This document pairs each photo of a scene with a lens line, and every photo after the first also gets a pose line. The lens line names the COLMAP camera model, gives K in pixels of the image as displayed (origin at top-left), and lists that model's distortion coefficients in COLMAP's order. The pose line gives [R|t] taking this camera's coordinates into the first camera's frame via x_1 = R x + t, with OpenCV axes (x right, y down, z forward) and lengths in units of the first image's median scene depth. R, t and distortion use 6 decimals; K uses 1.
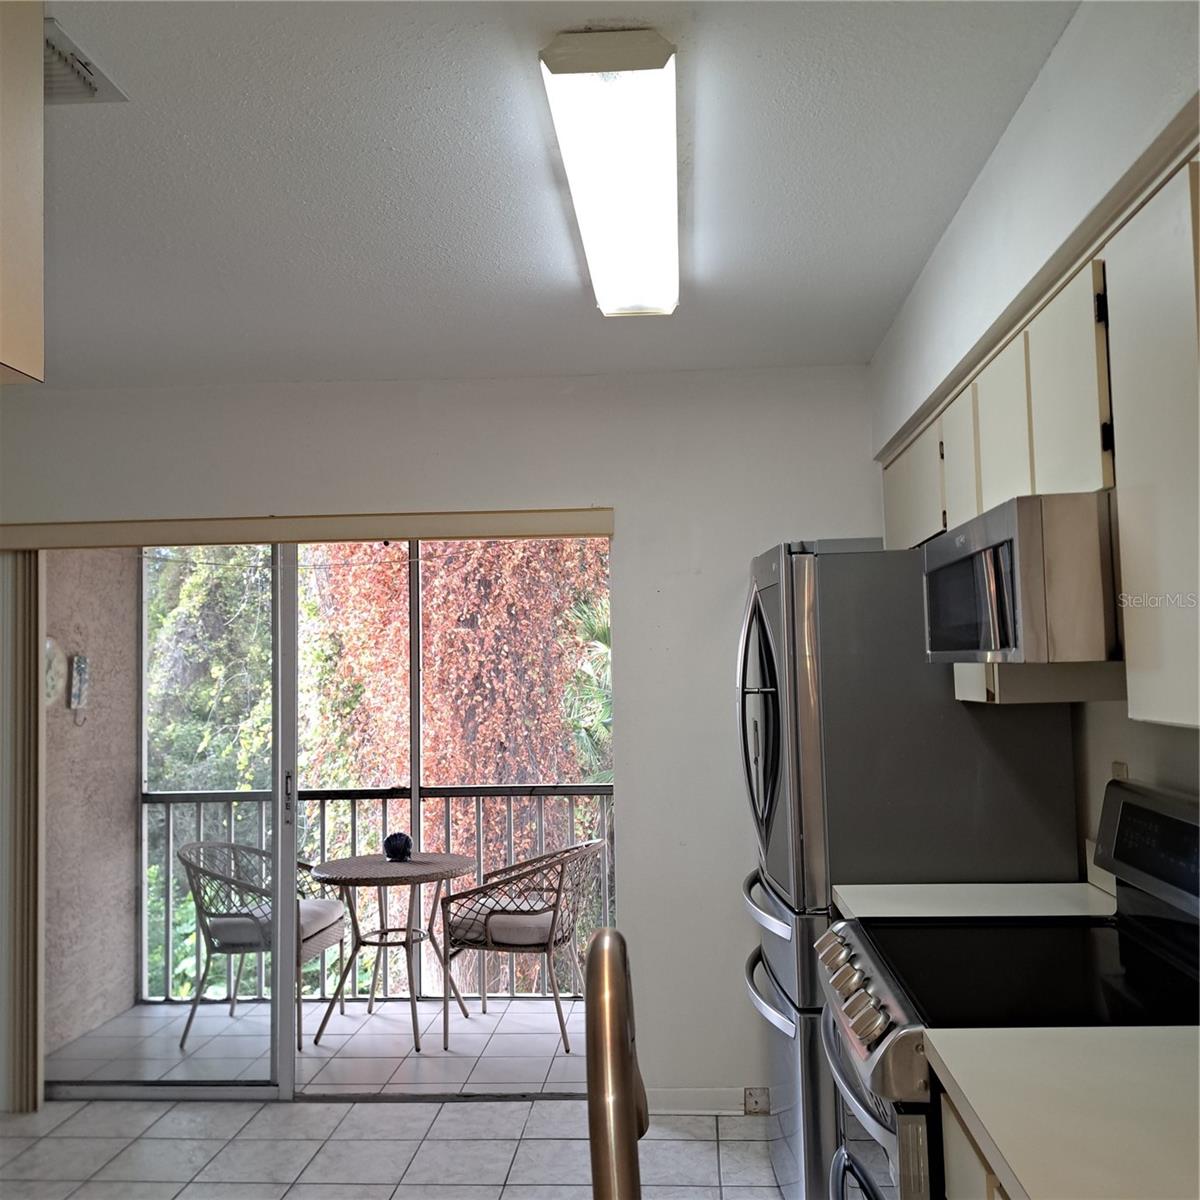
lens RADIAL K [[1150.4, 0, 612.1], [0, 1150.4, 601.3], [0, 0, 1]] dist [0.100845, -0.135305]
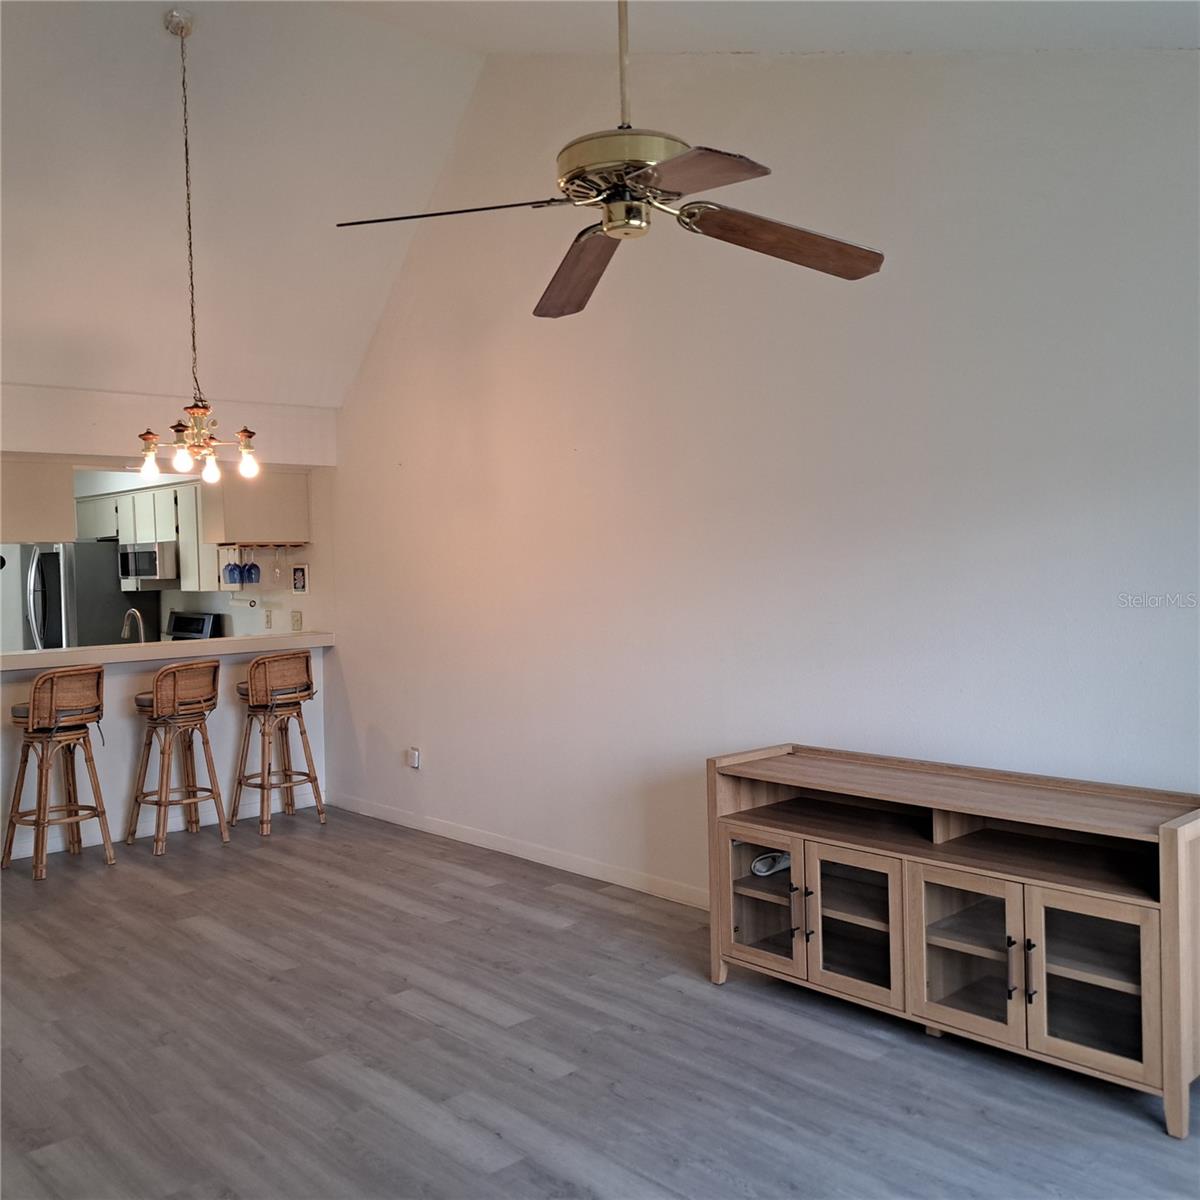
lens RADIAL K [[1150.4, 0, 612.1], [0, 1150.4, 601.3], [0, 0, 1]] dist [0.100845, -0.135305]
pose [[0.685862, -0.014693, 0.727584, -0.822119], [-0.037533, 0.997751, 0.055529, -0.084519], [-0.726763, -0.065393, 0.683768, -1.604554]]
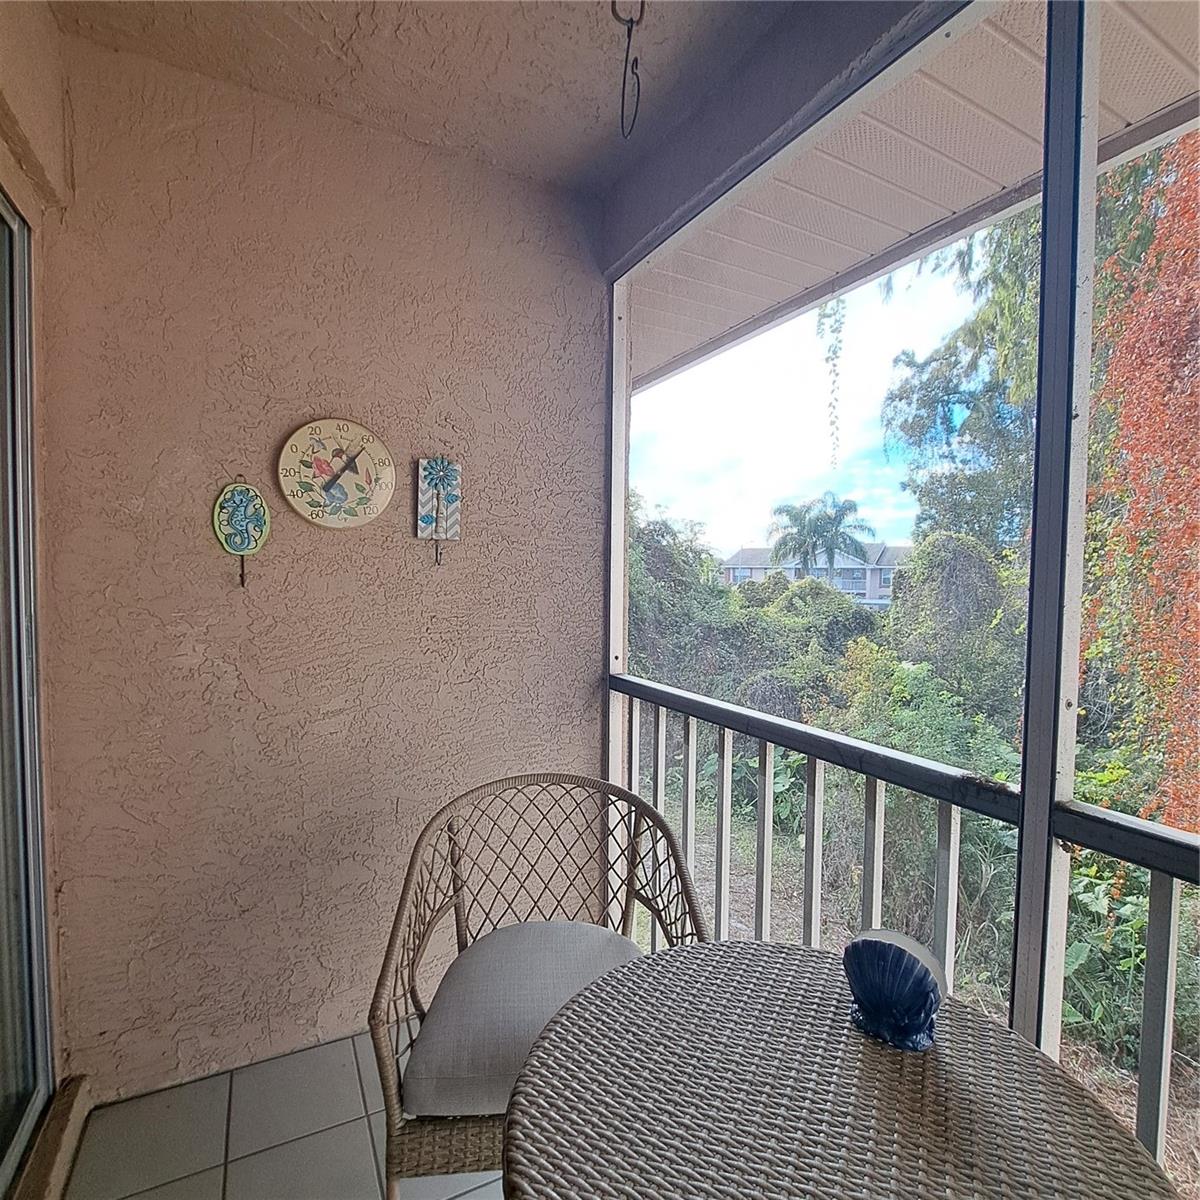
lens RADIAL K [[645.5, 0, 600.0], [0, 645.5, 600.0], [0, 0, 1]] dist [-0.001285, -0.000043]
pose [[0.522032, 0.063139, -0.850586, -0.122138], [0.022570, 0.995884, 0.087776, 0.126651], [0.852627, -0.065020, 0.518458, 1.165682]]
